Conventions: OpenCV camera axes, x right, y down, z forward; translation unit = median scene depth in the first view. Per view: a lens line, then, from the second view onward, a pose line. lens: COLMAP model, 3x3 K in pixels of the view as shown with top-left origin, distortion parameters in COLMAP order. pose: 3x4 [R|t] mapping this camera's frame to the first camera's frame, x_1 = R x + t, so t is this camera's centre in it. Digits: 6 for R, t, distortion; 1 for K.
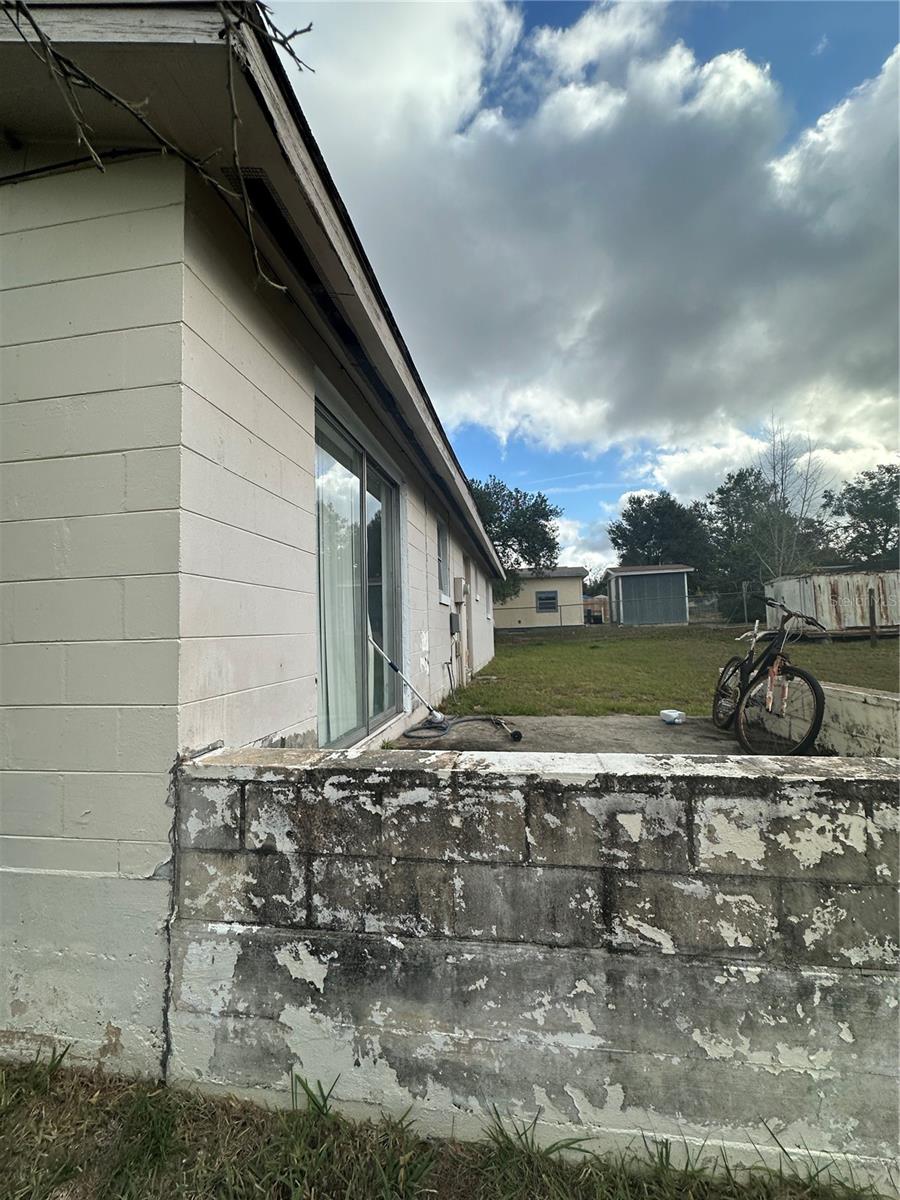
lens RADIAL K [[478.3, 0, 450.0], [0, 478.3, 600.0], [0, 0, 1]] dist [-0.000412, 0.000327]
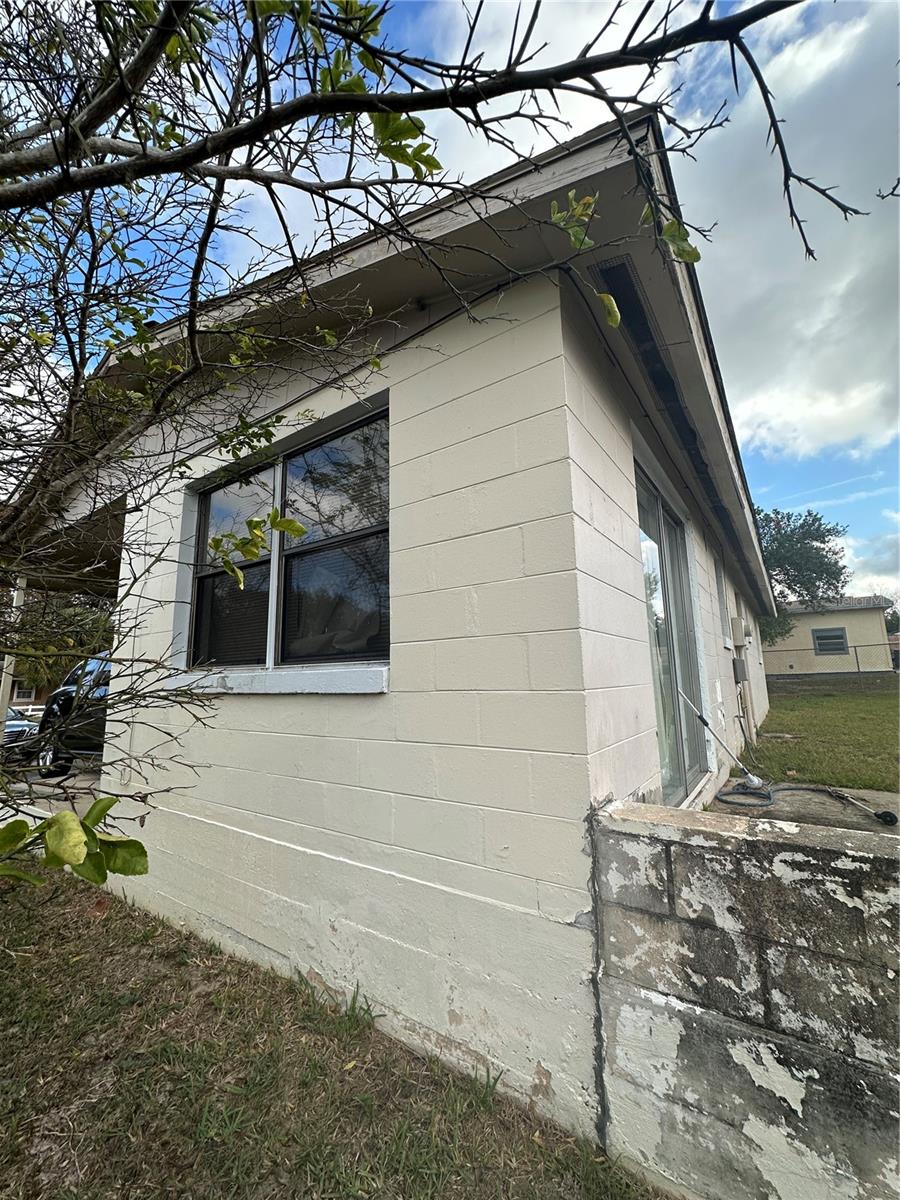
lens RADIAL K [[478.3, 0, 450.0], [0, 478.3, 600.0], [0, 0, 1]] dist [-0.000412, 0.000327]
pose [[0.899053, -0.061320, -0.433524, -0.384593], [0.020965, 0.995038, -0.097265, -0.023763], [0.437337, 0.078357, 0.895878, -0.102903]]
